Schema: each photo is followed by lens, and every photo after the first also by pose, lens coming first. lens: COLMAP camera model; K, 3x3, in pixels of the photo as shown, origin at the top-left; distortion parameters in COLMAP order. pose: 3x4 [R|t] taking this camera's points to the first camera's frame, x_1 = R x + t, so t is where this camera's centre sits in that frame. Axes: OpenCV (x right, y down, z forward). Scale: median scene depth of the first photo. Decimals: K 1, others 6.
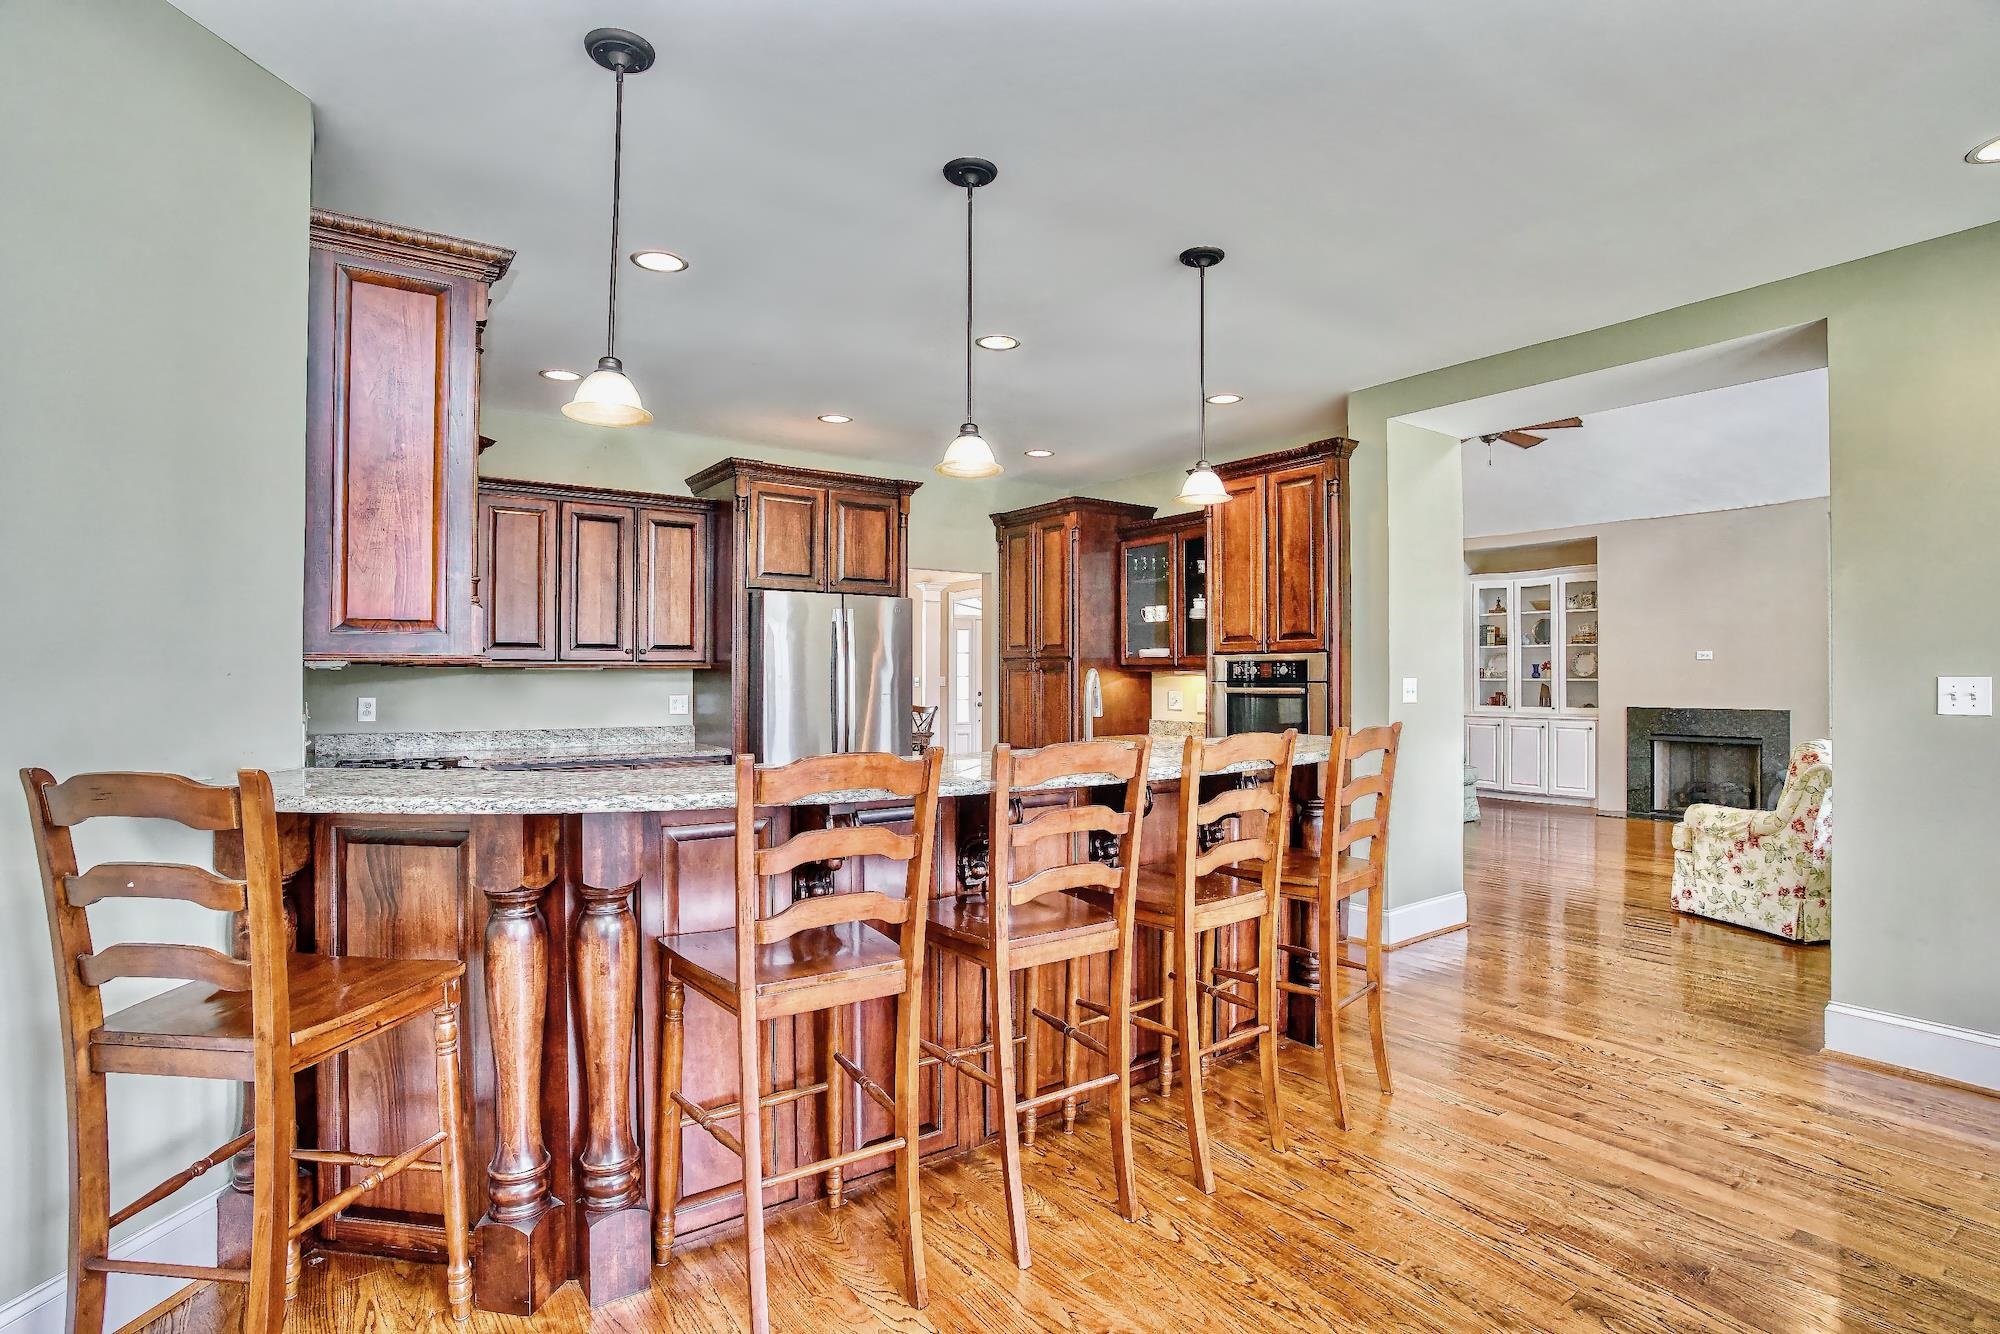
lens RADIAL K [[996.3, 0, 1004.6], [0, 996.3, 665.7], [0, 0, 1]] dist [-0.076144, 0.036090]
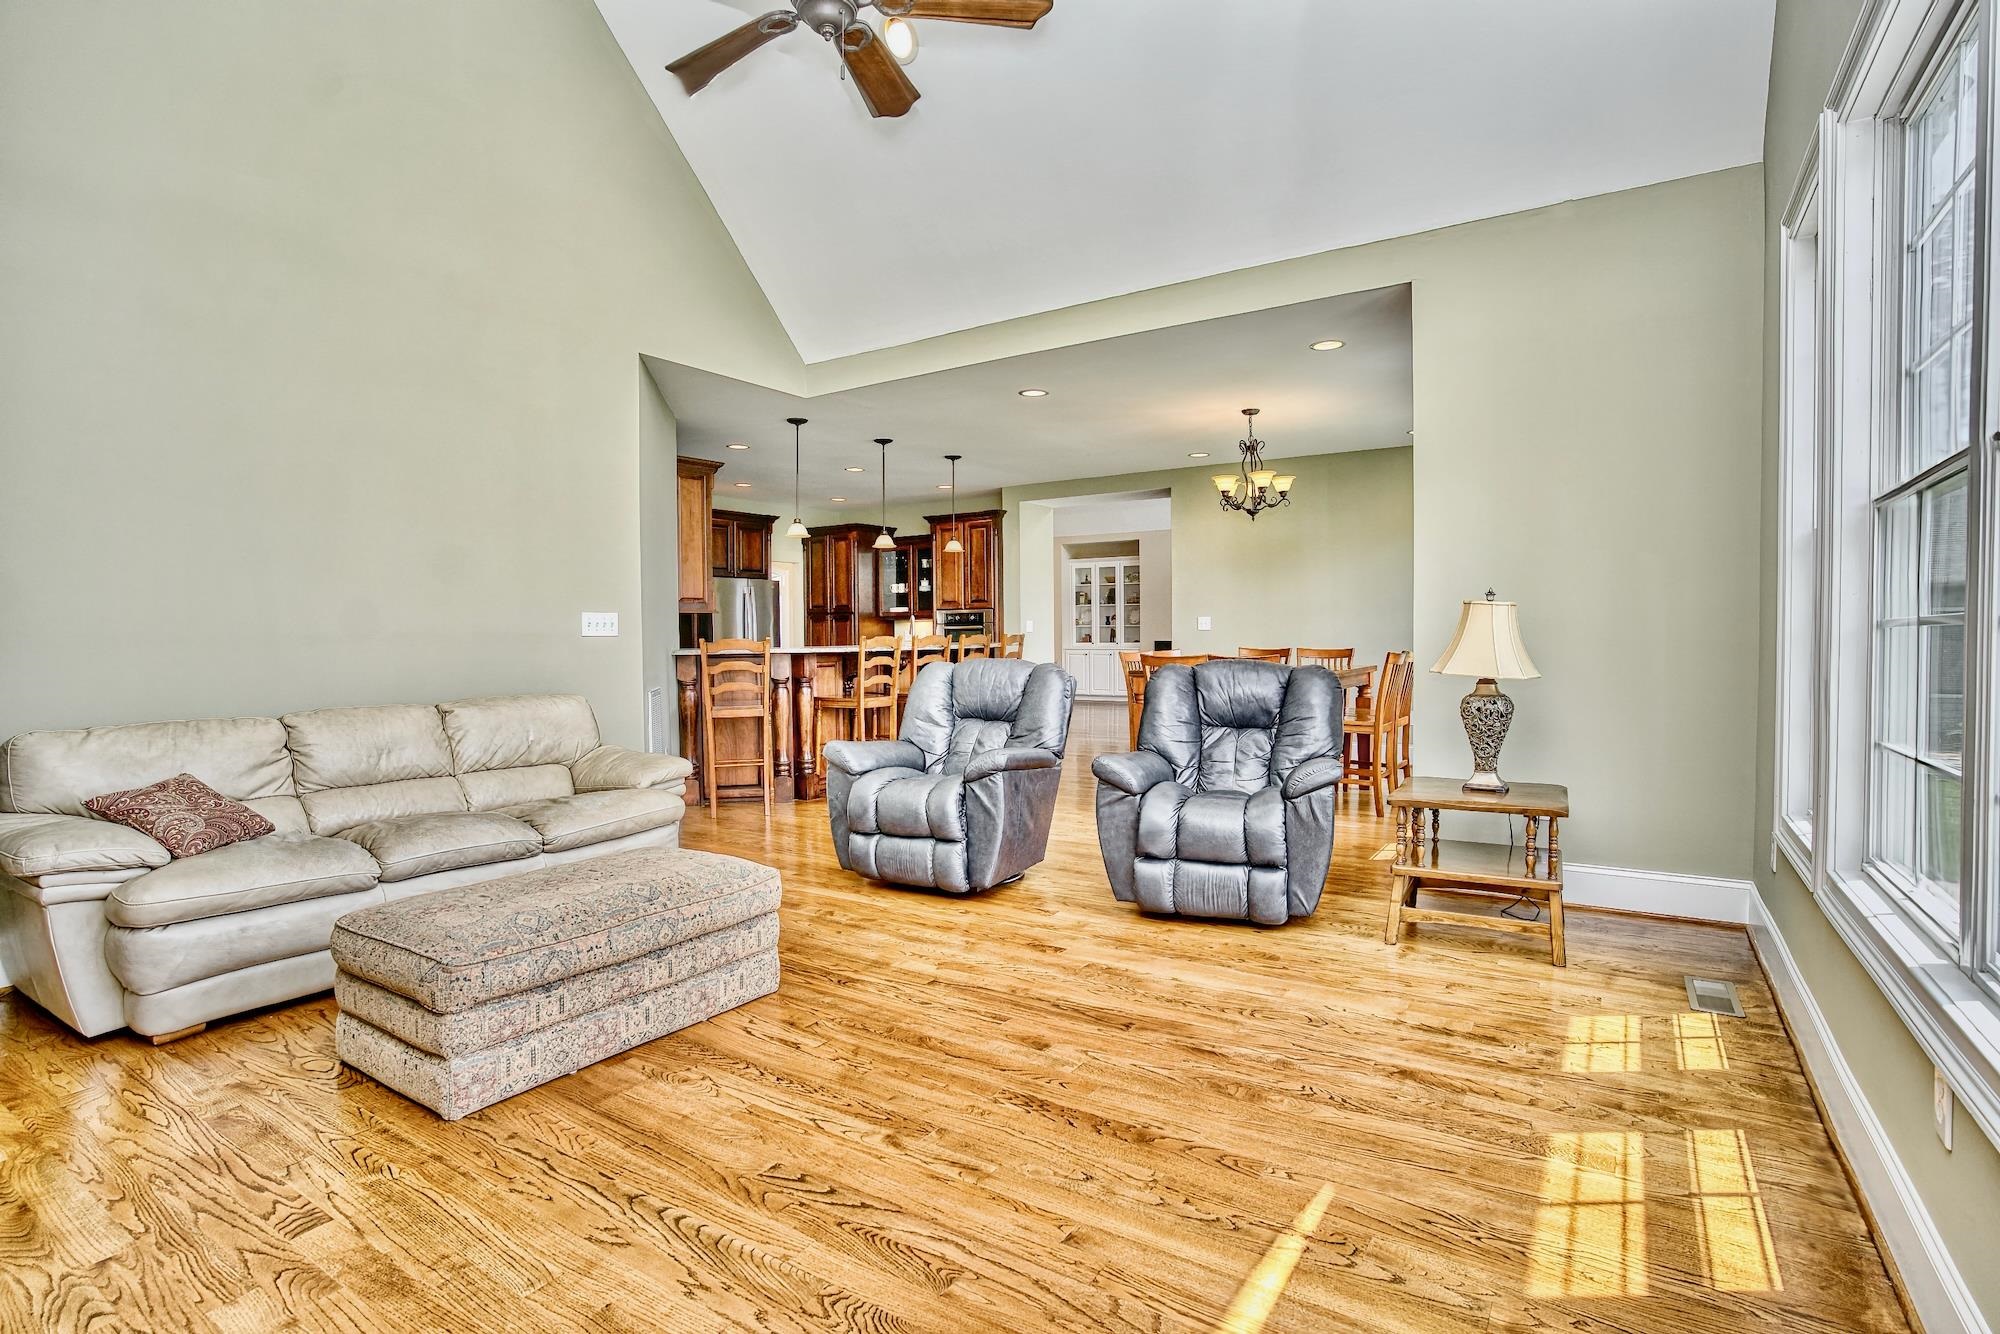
lens RADIAL K [[996.3, 0, 1004.6], [0, 996.3, 665.7], [0, 0, 1]] dist [-0.076144, 0.036090]
pose [[0.937690, -0.021530, 0.346806, -0.304151], [0.006803, 0.999025, 0.043628, 0.011605], [-0.347407, -0.038550, 0.936922, -0.785429]]
